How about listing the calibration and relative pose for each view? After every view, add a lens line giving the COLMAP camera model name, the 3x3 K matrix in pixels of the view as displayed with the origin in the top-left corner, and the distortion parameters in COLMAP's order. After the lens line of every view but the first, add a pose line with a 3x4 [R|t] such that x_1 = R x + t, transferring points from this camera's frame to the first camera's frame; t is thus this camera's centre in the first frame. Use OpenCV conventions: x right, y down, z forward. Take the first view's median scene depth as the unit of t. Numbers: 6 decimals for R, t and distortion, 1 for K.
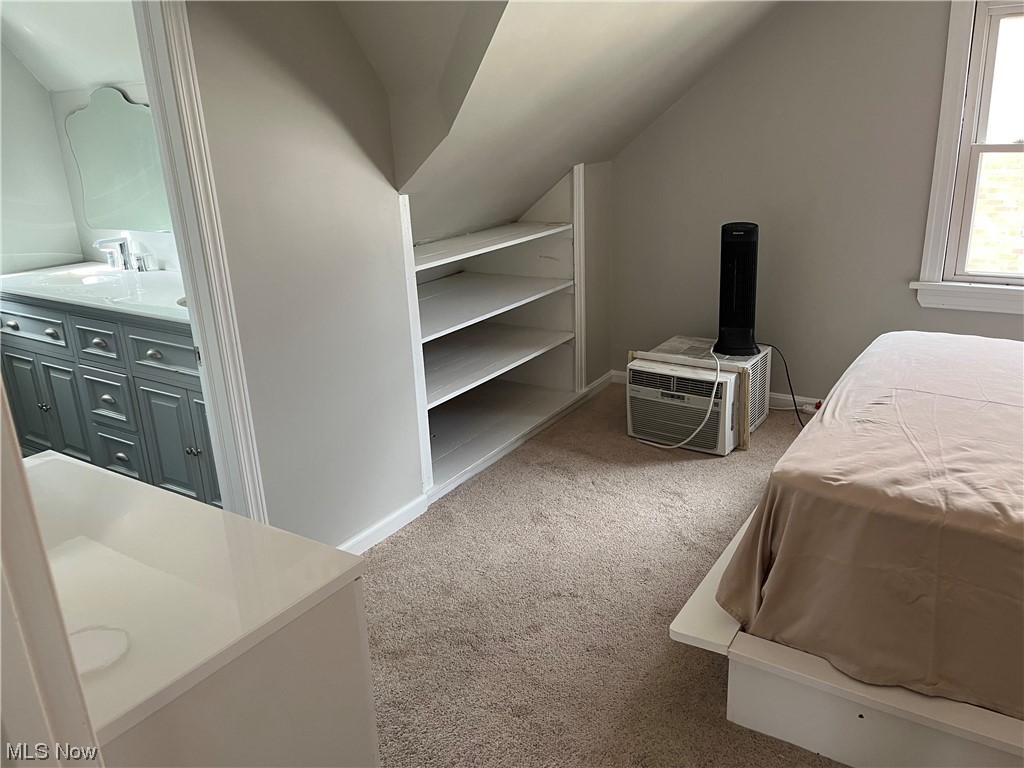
lens RADIAL K [[786.1, 0, 507.7], [0, 786.1, 384.8], [0, 0, 1]] dist [0.083708, -0.125826]
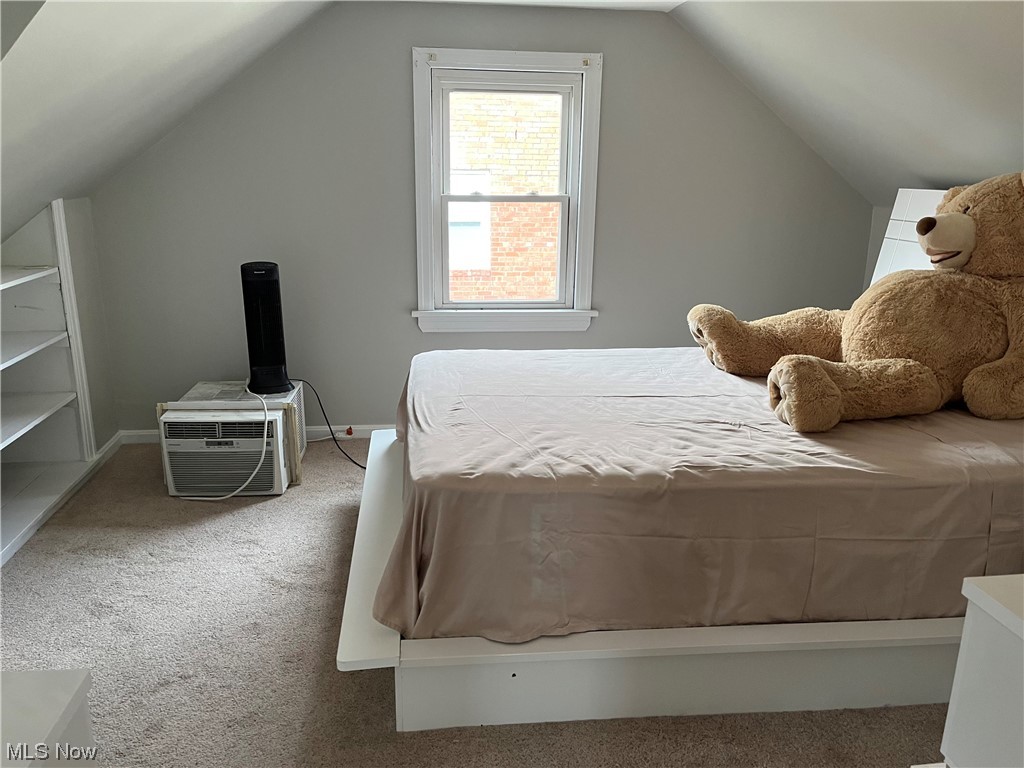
lens RADIAL K [[786.1, 0, 507.7], [0, 786.1, 384.8], [0, 0, 1]] dist [0.083708, -0.125826]
pose [[0.762986, -0.115326, 0.636045, -0.126925], [0.154805, 0.987923, -0.006573, 0.004761], [-0.627605, 0.103478, 0.771624, 0.043256]]
